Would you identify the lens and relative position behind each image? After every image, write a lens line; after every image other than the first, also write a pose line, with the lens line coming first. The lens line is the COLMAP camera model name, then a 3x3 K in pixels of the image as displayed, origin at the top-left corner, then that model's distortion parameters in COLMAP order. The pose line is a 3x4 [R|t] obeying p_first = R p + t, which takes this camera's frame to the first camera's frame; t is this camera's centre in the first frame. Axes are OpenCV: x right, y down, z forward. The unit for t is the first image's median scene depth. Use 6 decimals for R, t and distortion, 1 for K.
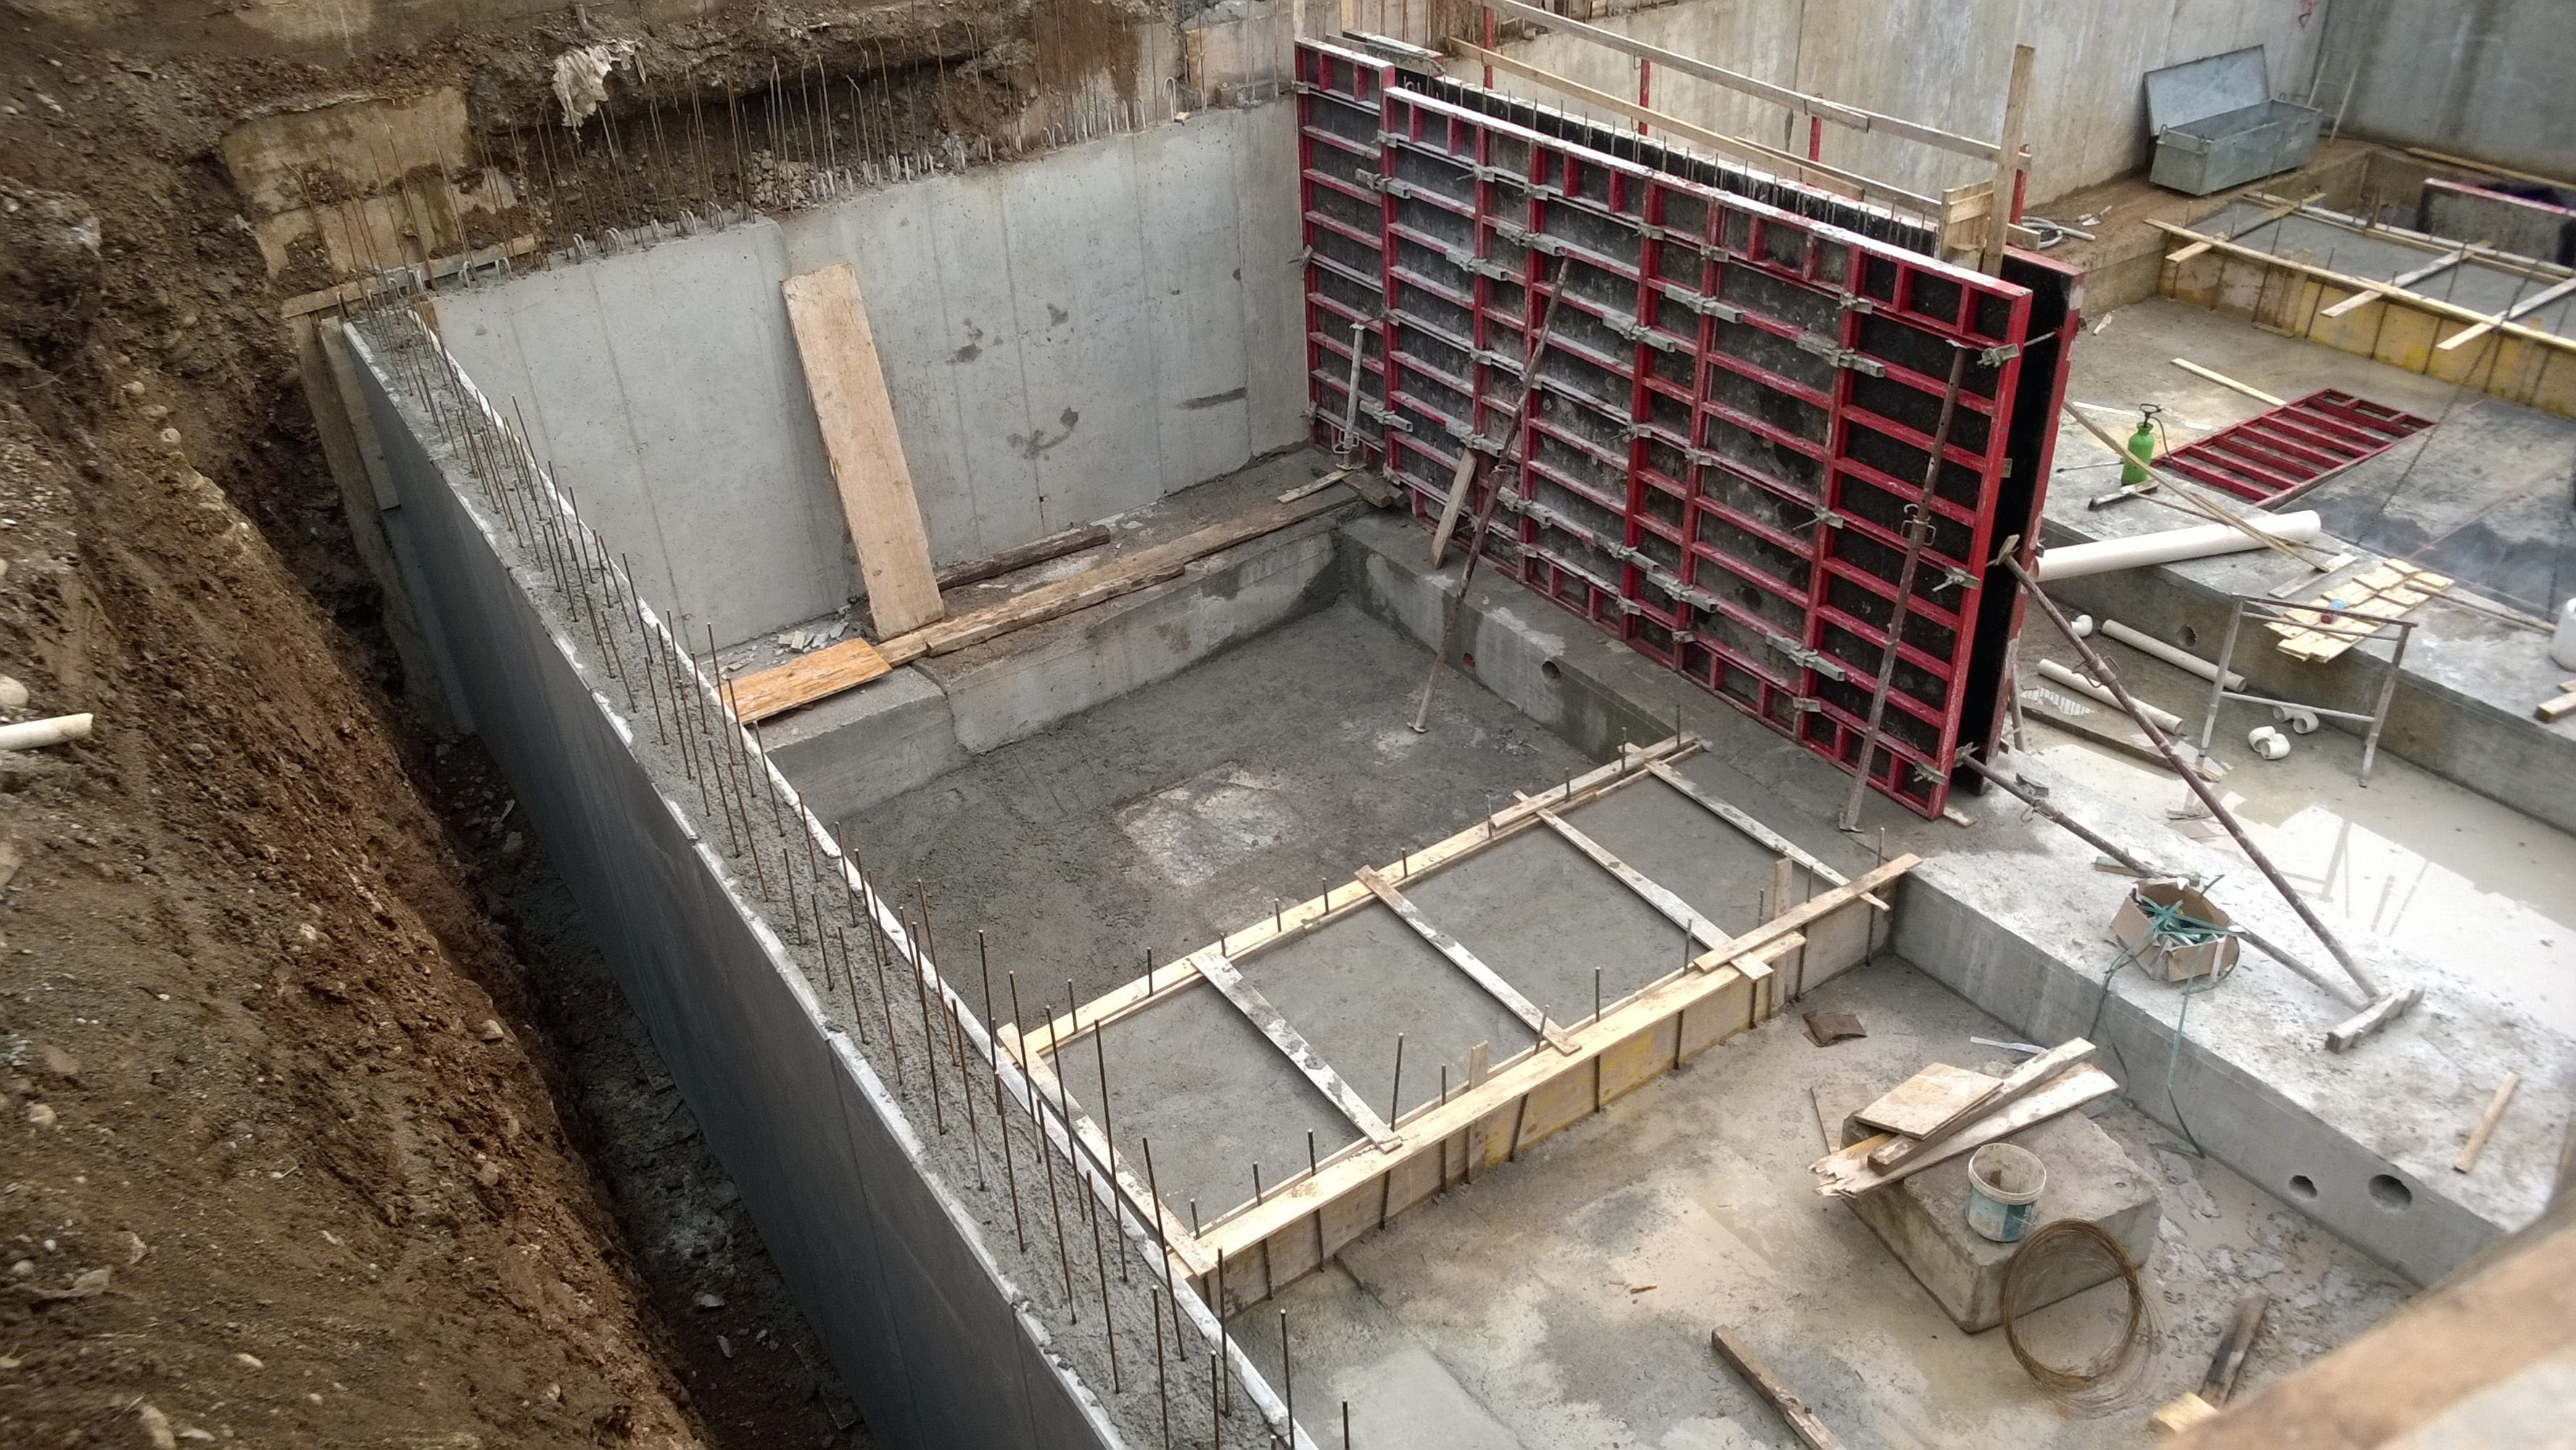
lens RADIAL K [[1936.3, 0, 1293.3], [0, 1936.3, 803.4], [0, 0, 1]] dist [-0.002254, -0.015259]
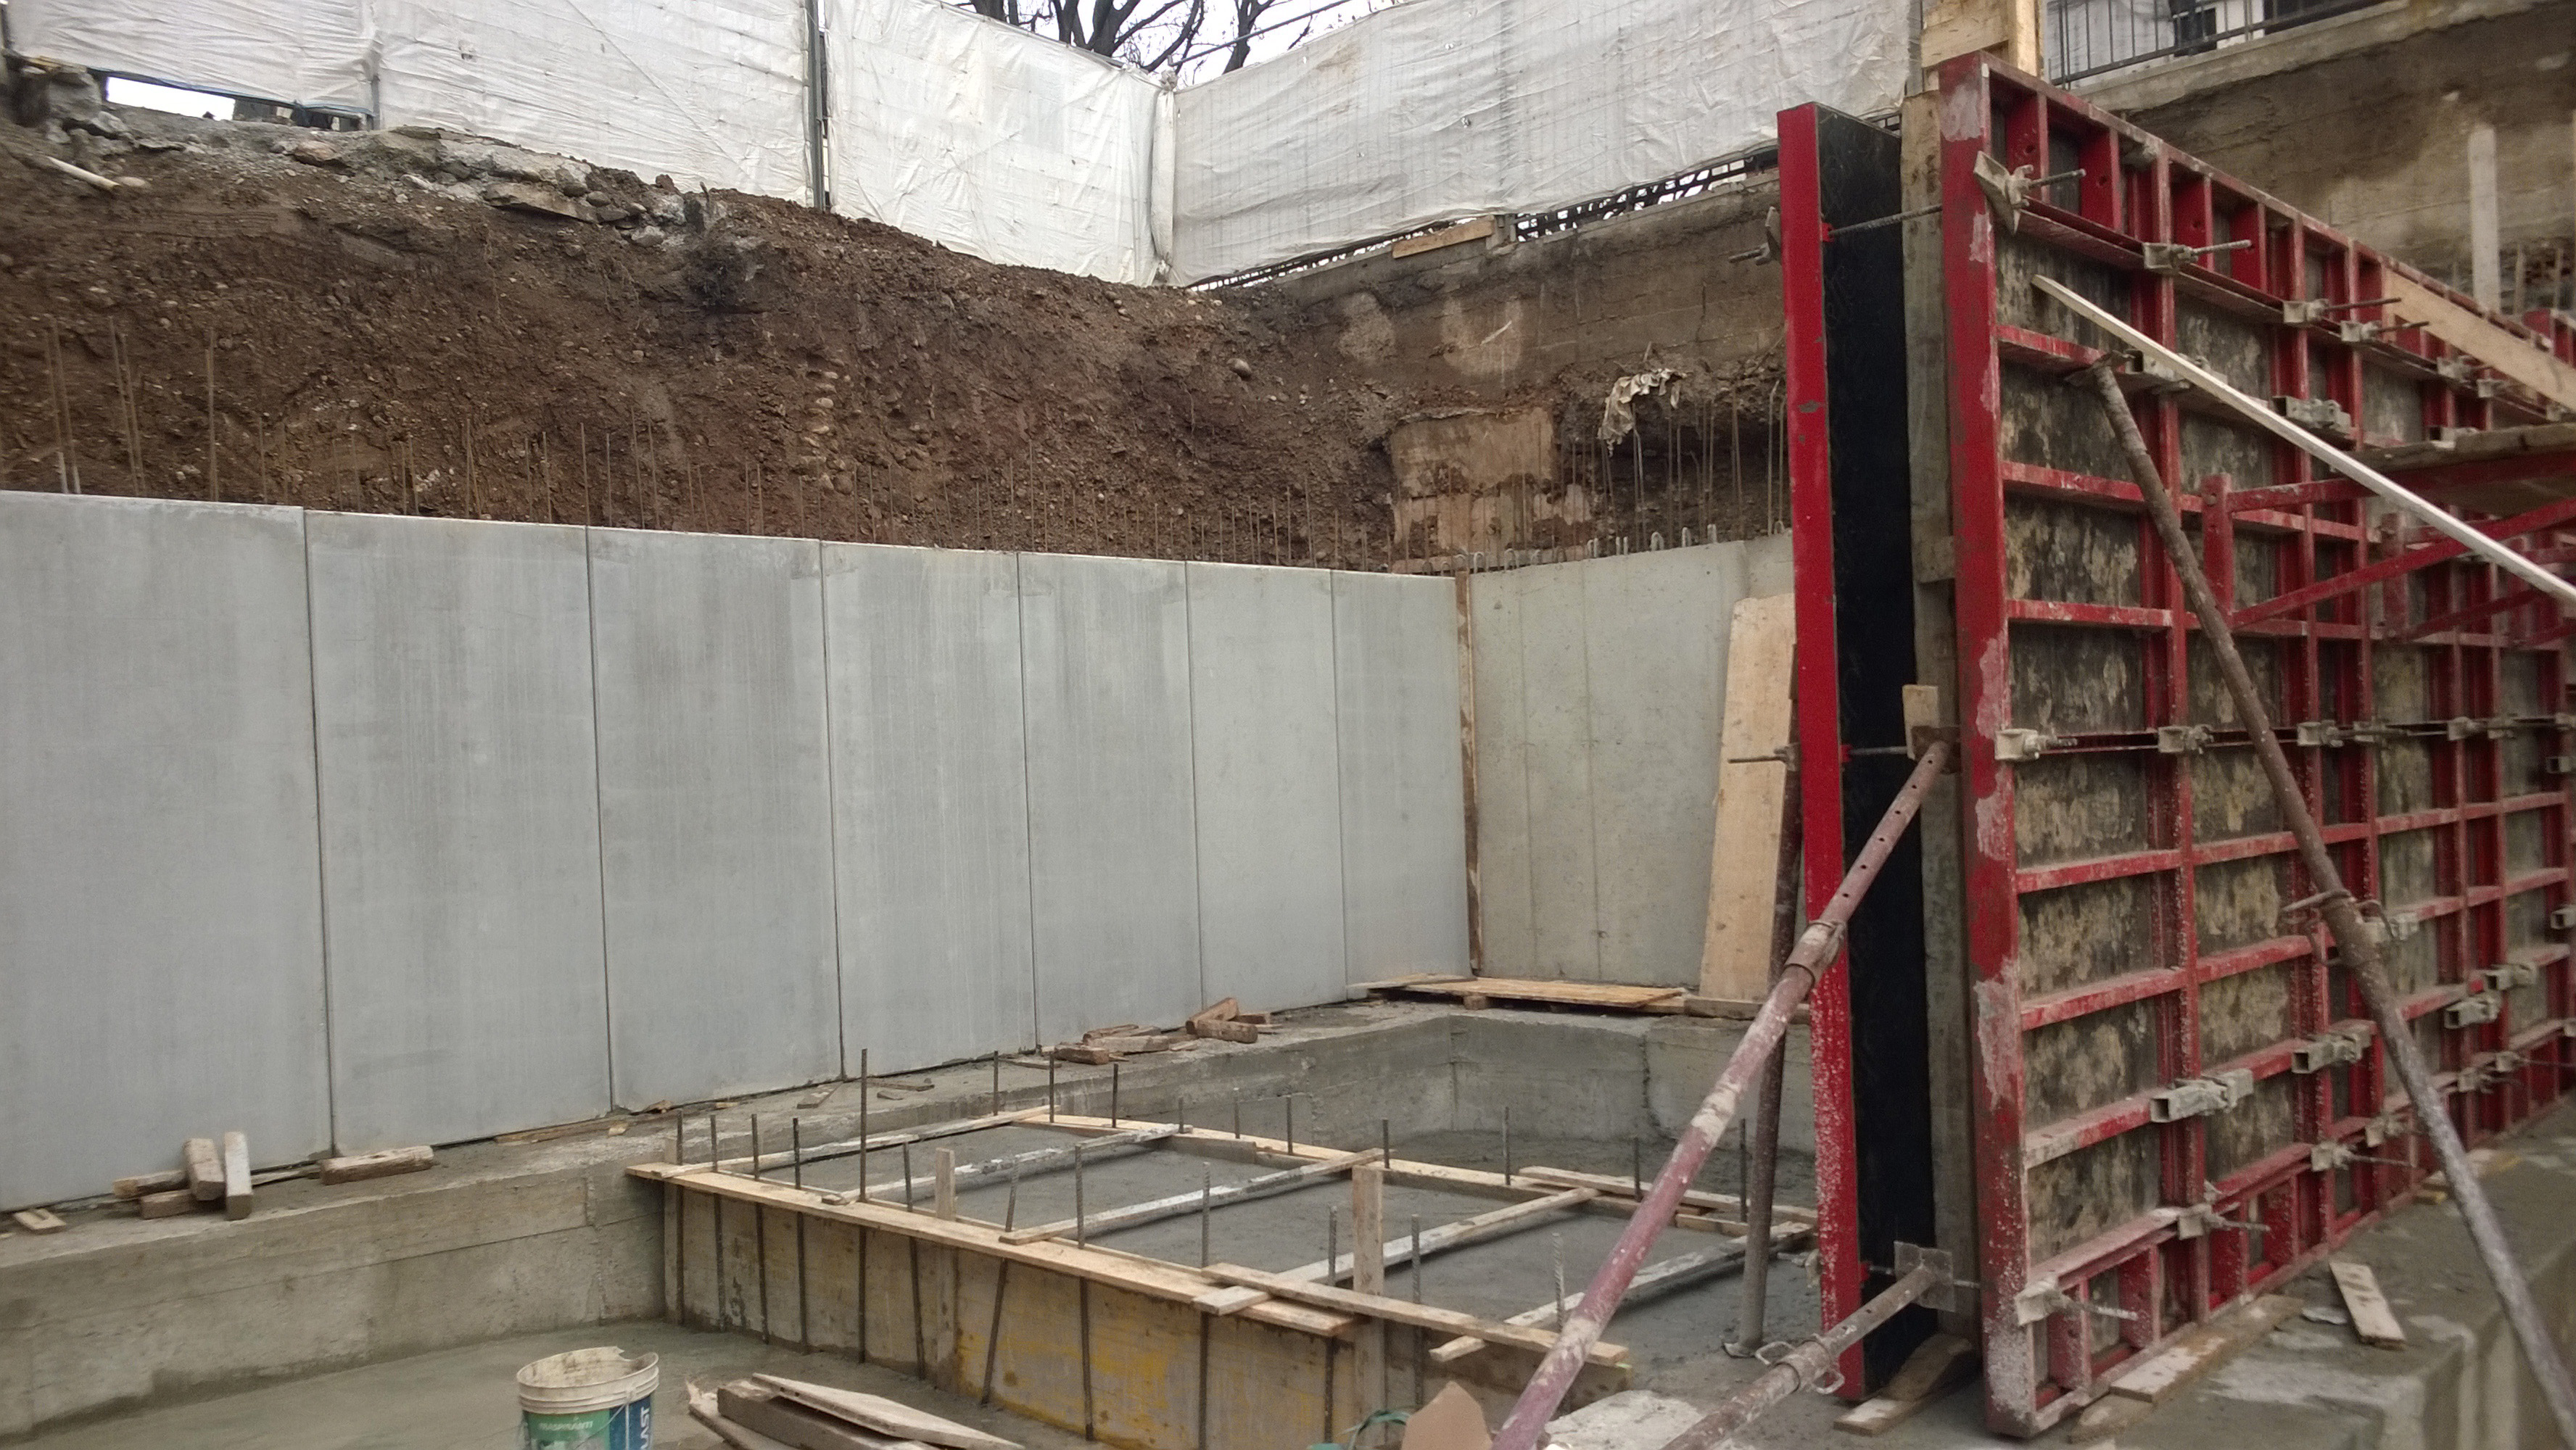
lens RADIAL K [[1936.3, 0, 1293.3], [0, 1936.3, 803.4], [0, 0, 1]] dist [-0.002254, -0.015259]
pose [[0.192829, 0.060291, -0.979378, 0.721451], [-0.531092, 0.845686, -0.052505, -0.022559], [0.825081, 0.530264, 0.195093, 0.780549]]
